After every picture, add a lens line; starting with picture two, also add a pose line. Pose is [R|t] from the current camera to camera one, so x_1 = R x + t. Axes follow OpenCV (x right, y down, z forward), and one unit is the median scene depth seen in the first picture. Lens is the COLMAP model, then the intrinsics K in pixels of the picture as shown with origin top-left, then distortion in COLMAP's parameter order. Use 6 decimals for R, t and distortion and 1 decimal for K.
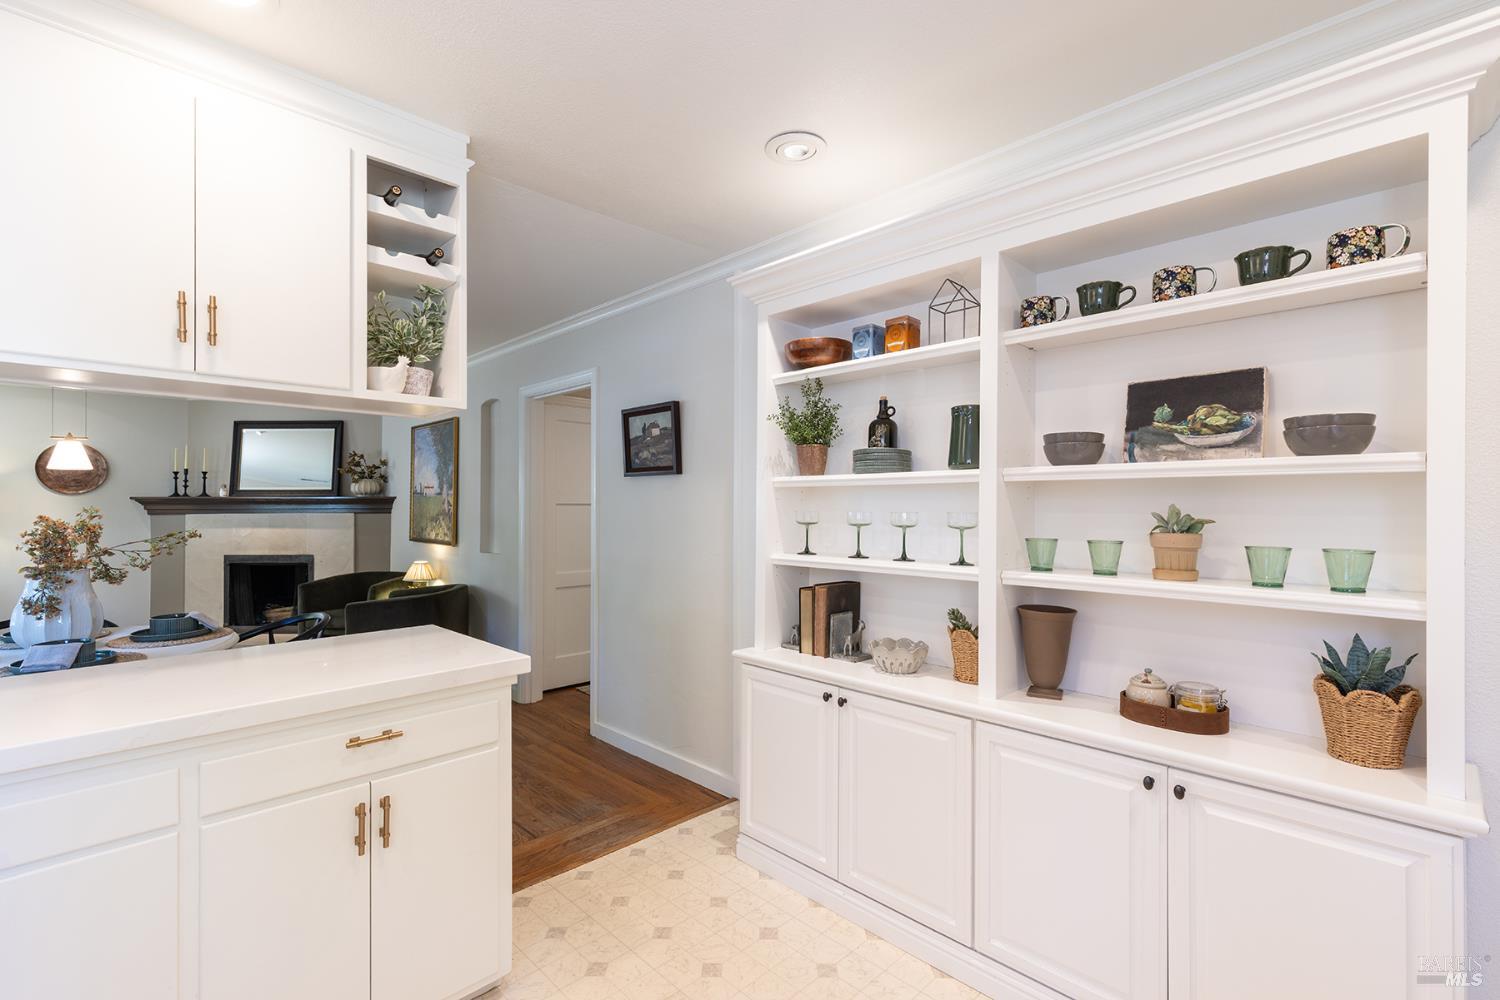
lens RADIAL K [[674.5, 0, 751.7], [0, 674.5, 505.6], [0, 0, 1]] dist [0.007774, -0.000610]
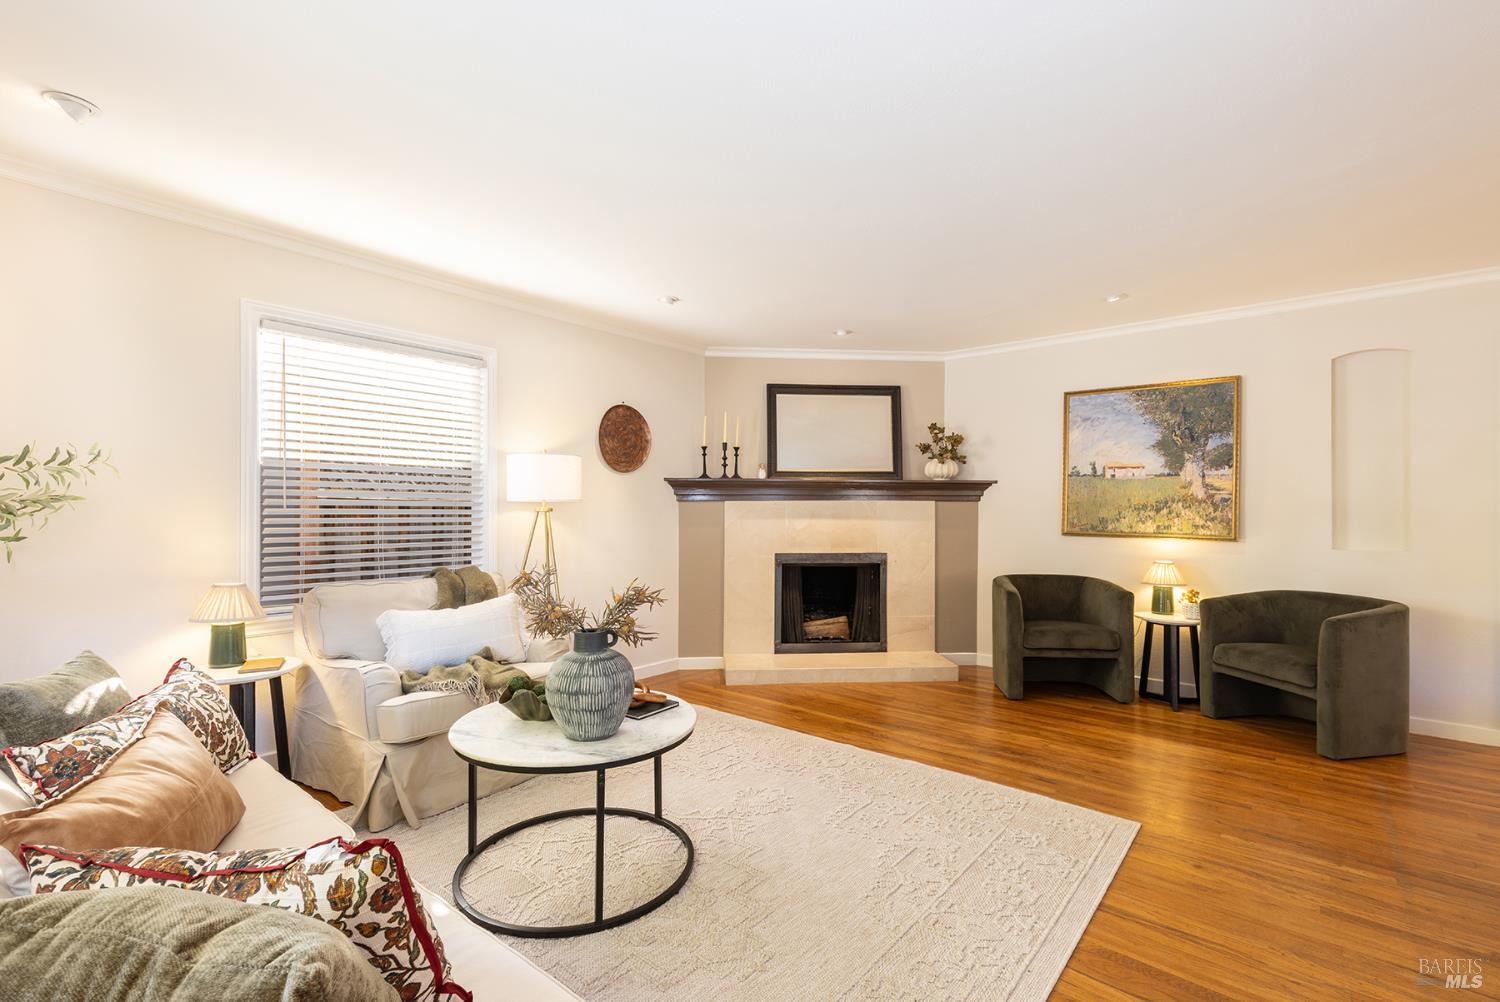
lens RADIAL K [[674.5, 0, 752.6], [0, 674.5, 501.5], [0, 0, 1]] dist [0.007774, -0.000610]
pose [[0.995088, 0.006666, 0.098772, -0.878393], [-0.005601, 0.999923, -0.011054, 0.021861], [-0.098838, 0.010447, 0.995049, 0.224218]]
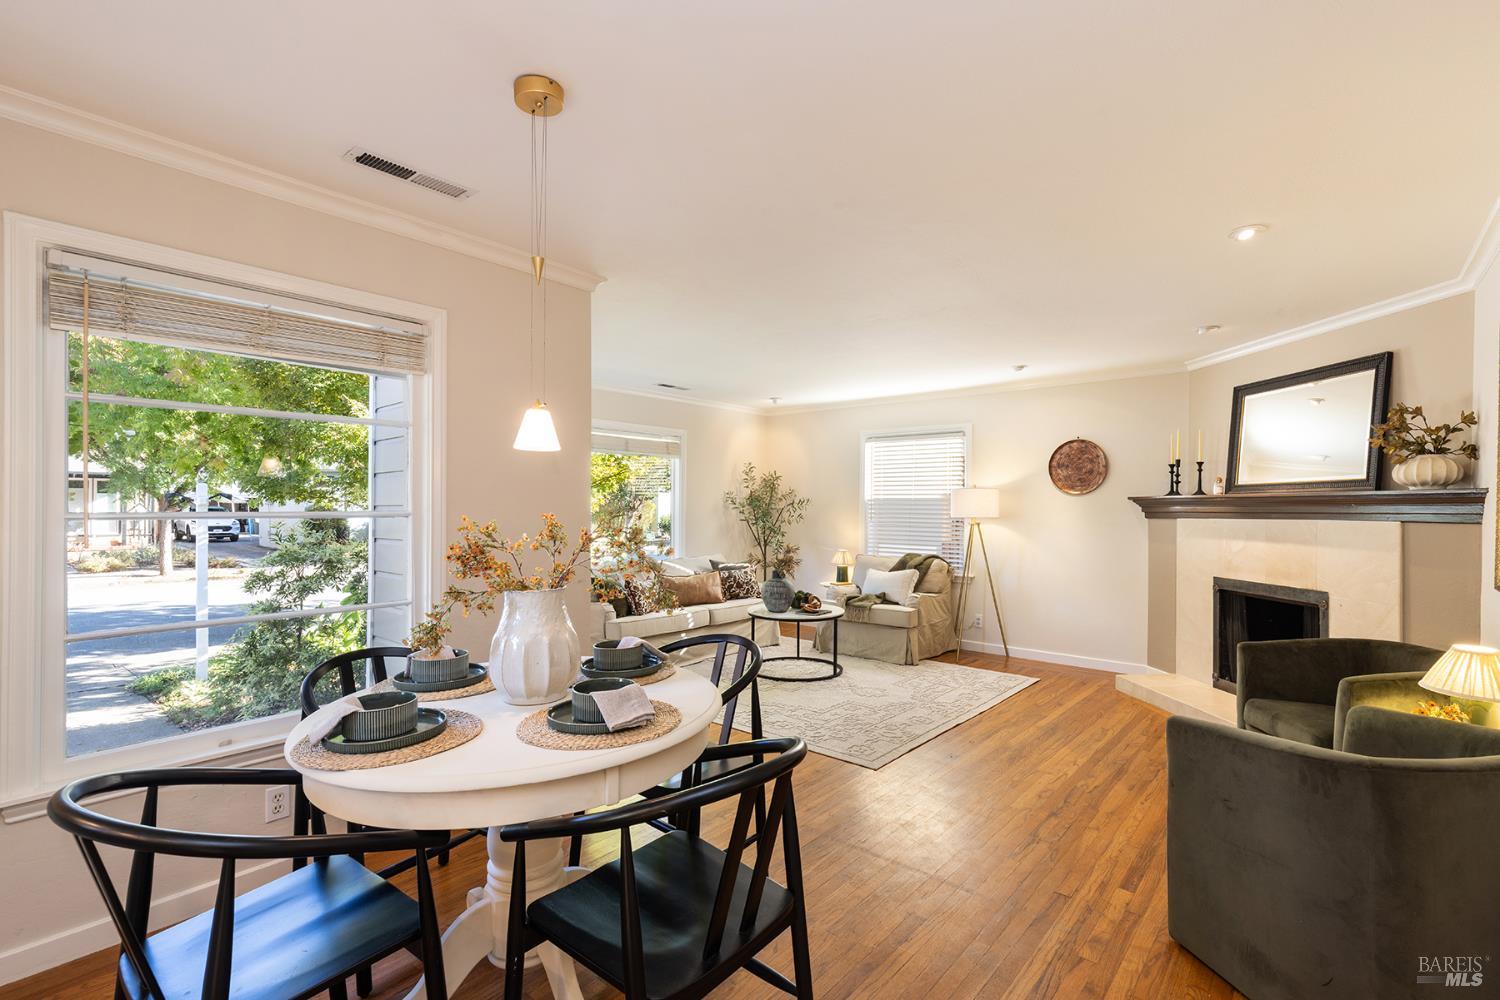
lens RADIAL K [[674.5, 0, 758.2], [0, 674.5, 500.6], [0, 0, 1]] dist [0.007774, -0.000610]
pose [[0.082471, -0.008130, -0.996560, -0.105522], [-0.006773, 0.999939, -0.008718, 0.002500], [0.996570, 0.007468, 0.082411, 0.459768]]
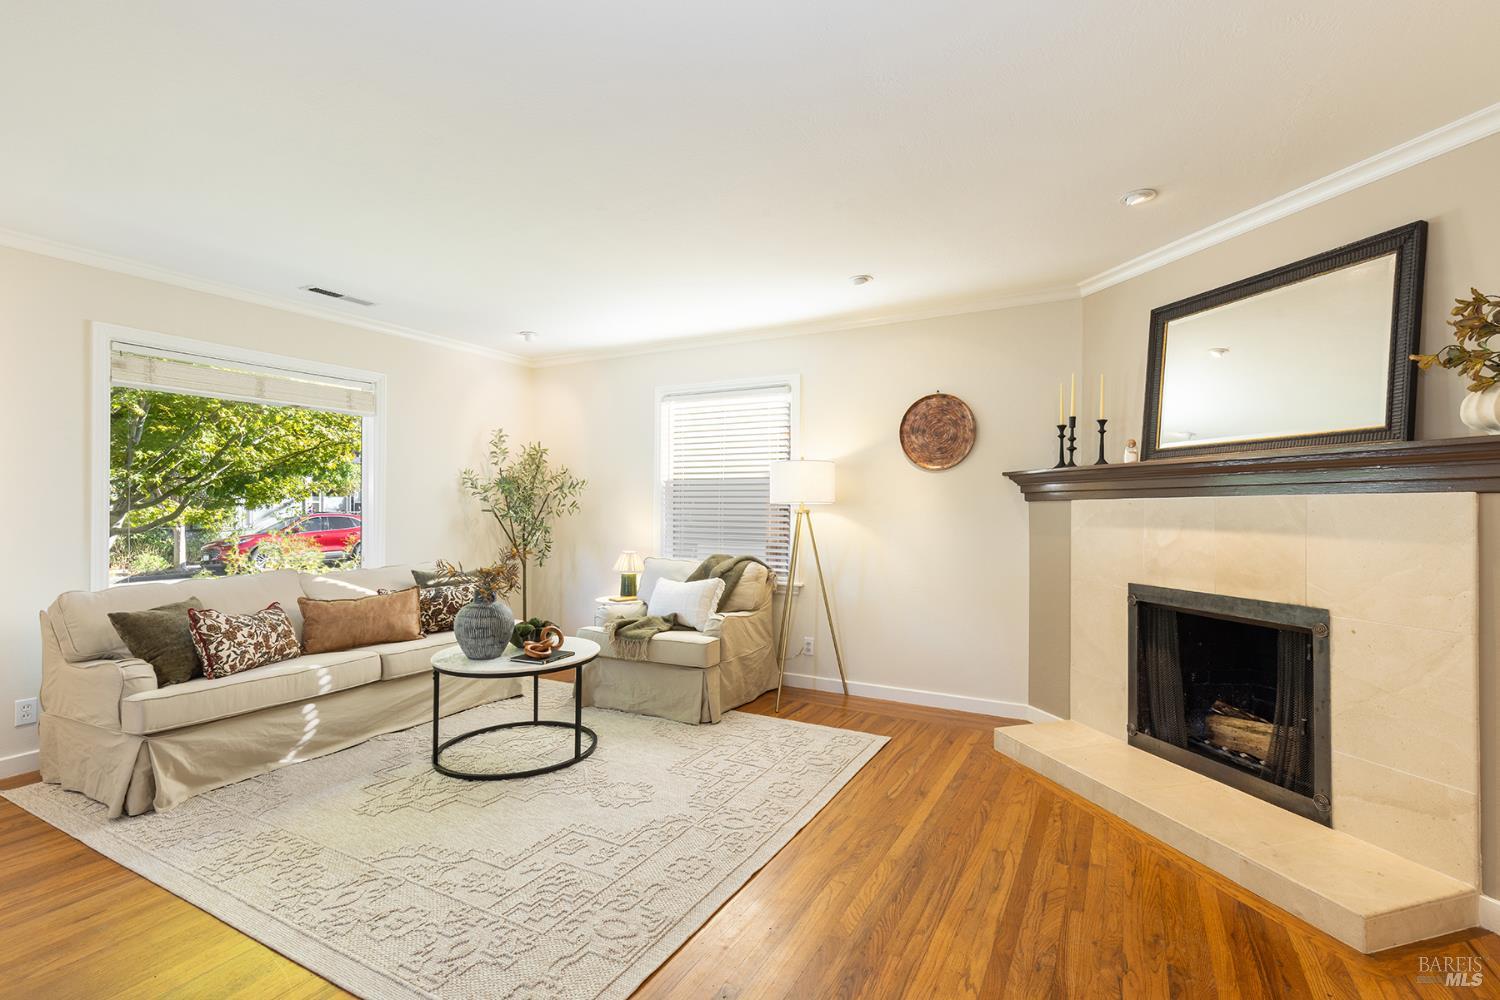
lens RADIAL K [[674.5, 0, 758.9], [0, 674.5, 500.1], [0, 0, 1]] dist [0.007774, -0.000610]
pose [[0.296002, -0.006620, -0.955164, -0.388828], [-0.003567, 0.999961, -0.008036, 0.018178], [0.955181, 0.005786, 0.295967, 0.597168]]
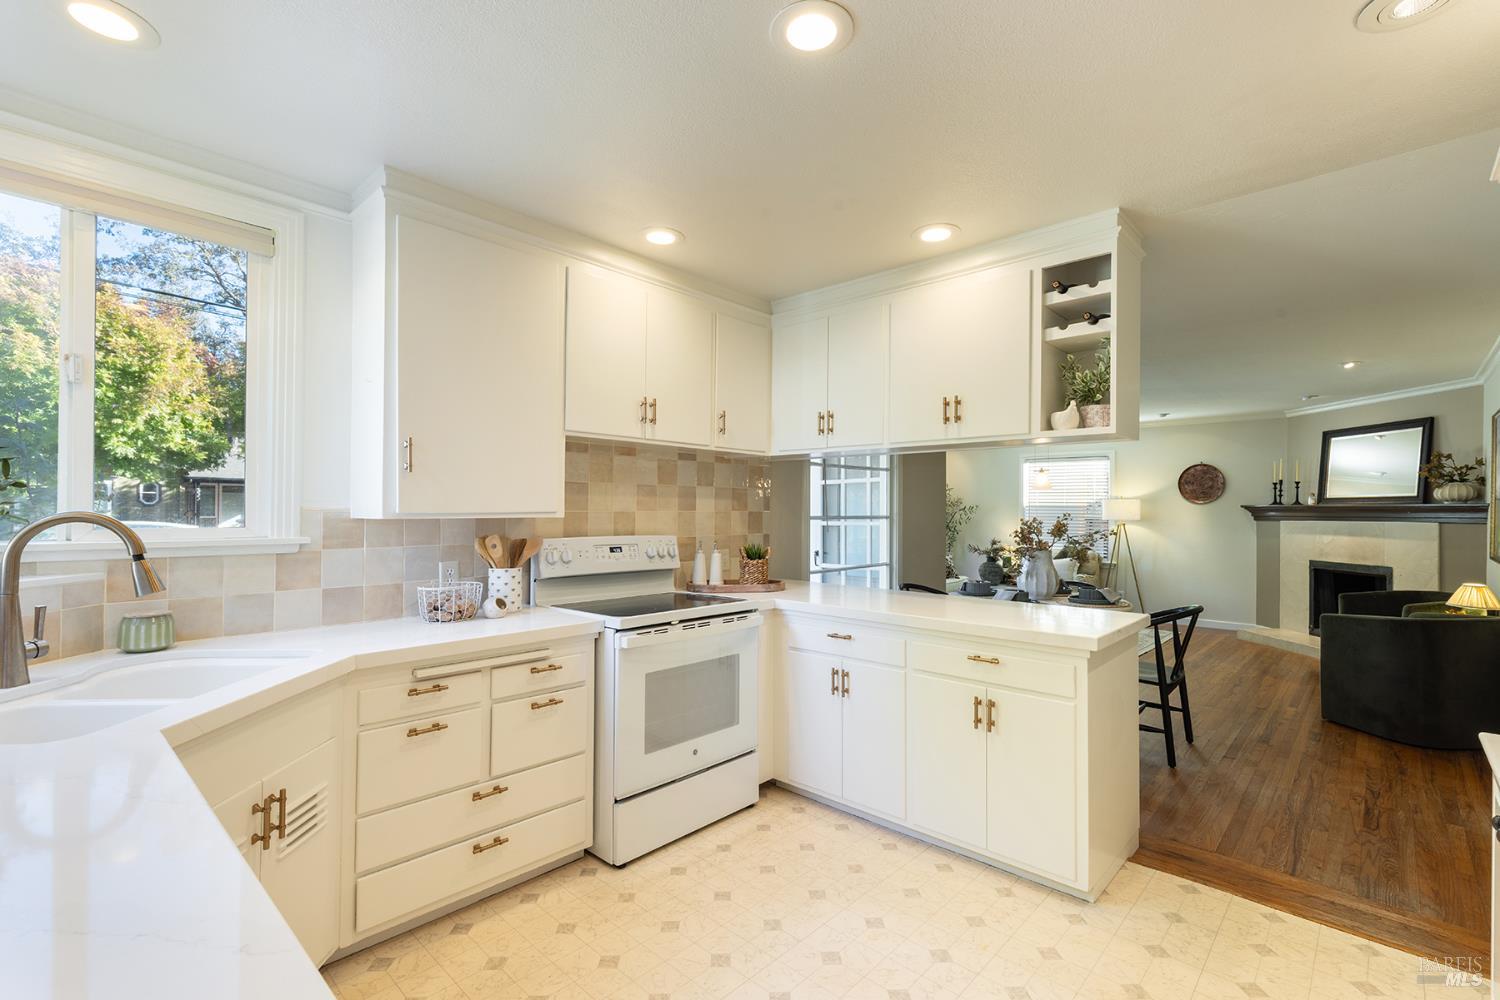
lens RADIAL K [[674.5, 0, 760.5], [0, 674.5, 502.2], [0, 0, 1]] dist [0.007774, -0.000610]
pose [[0.047938, -0.009222, -0.998808, 0.234432], [-0.007371, 0.999927, -0.009586, -0.000684], [0.998823, 0.007822, 0.047867, 0.094491]]
